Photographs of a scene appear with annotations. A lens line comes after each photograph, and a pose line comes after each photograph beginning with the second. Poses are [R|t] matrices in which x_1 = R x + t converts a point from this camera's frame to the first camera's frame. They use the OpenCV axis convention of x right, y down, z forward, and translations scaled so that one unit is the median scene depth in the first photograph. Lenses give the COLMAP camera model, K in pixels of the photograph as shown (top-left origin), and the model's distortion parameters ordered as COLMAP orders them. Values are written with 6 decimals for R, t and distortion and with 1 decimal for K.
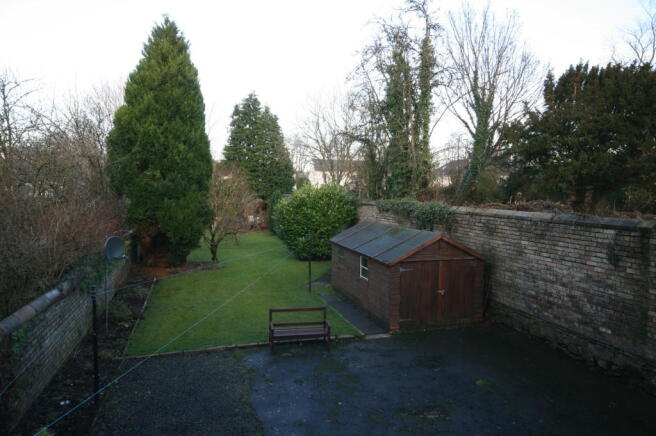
lens RADIAL K [[431.5, 0, 328.0], [0, 431.5, 218.0], [0, 0, 1]] dist [0.000238, -0.000006]
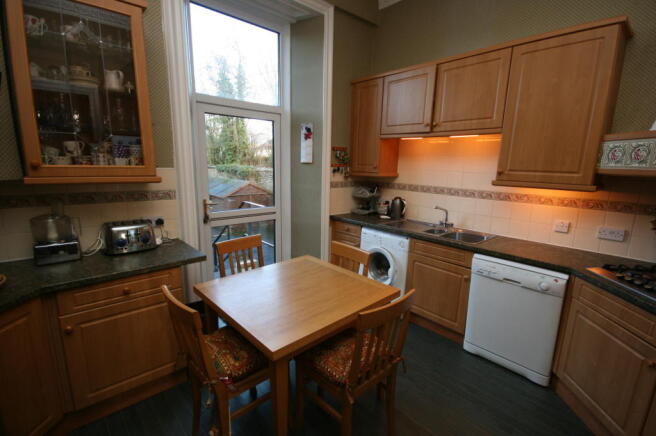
lens RADIAL K [[296.6, 0, 328.0], [0, 296.6, 218.0], [0, 0, 1]] dist [0.001531, 0.000099]
pose [[0.901045, -0.088415, 0.424618, -0.001929], [0.031603, 0.989783, 0.139035, 0.015852], [-0.432572, -0.111858, 0.894633, -0.233366]]
